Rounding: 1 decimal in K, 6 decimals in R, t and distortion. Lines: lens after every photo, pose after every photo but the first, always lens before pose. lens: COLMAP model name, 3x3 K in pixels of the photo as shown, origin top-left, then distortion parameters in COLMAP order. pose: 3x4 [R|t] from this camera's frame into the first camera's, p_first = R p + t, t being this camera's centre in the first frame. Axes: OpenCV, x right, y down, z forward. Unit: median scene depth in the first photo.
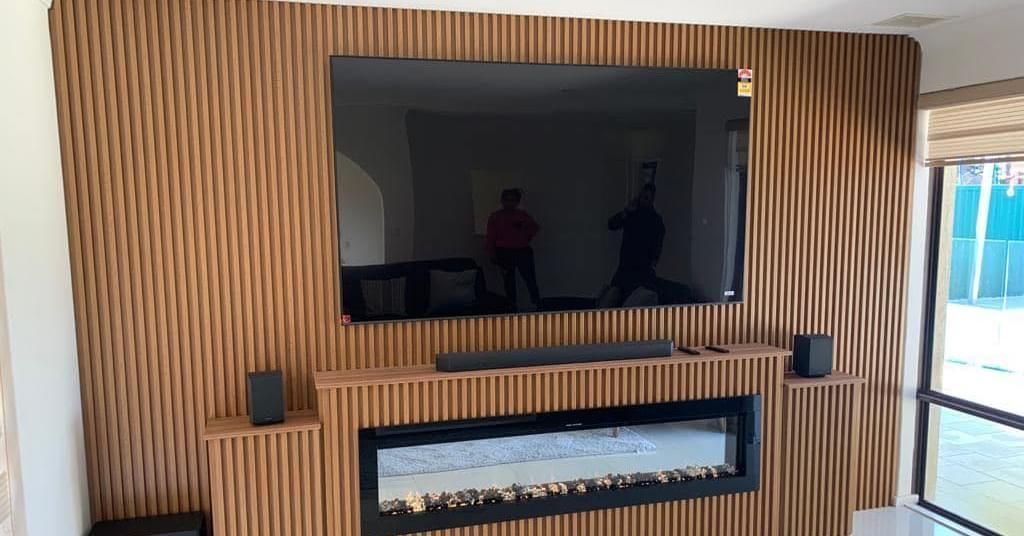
lens RADIAL K [[733.8, 0, 509.2], [0, 733.8, 318.3], [0, 0, 1]] dist [0.079536, -0.136131]
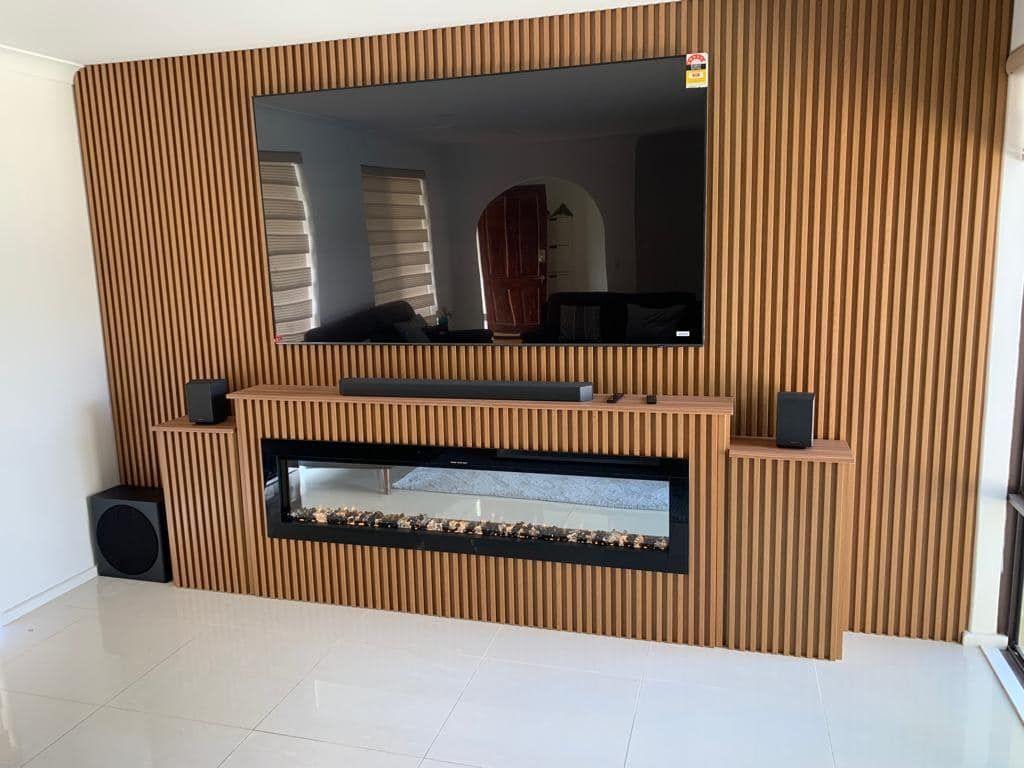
lens RADIAL K [[787.0, 0, 512.0], [0, 787.0, 384.0], [0, 0, 1]] dist [0.082695, -0.117728]
pose [[0.853781, 0.084509, -0.513727, 0.616543], [-0.054358, 0.995815, 0.073473, -0.033341], [0.517786, -0.034805, 0.854802, 0.151662]]
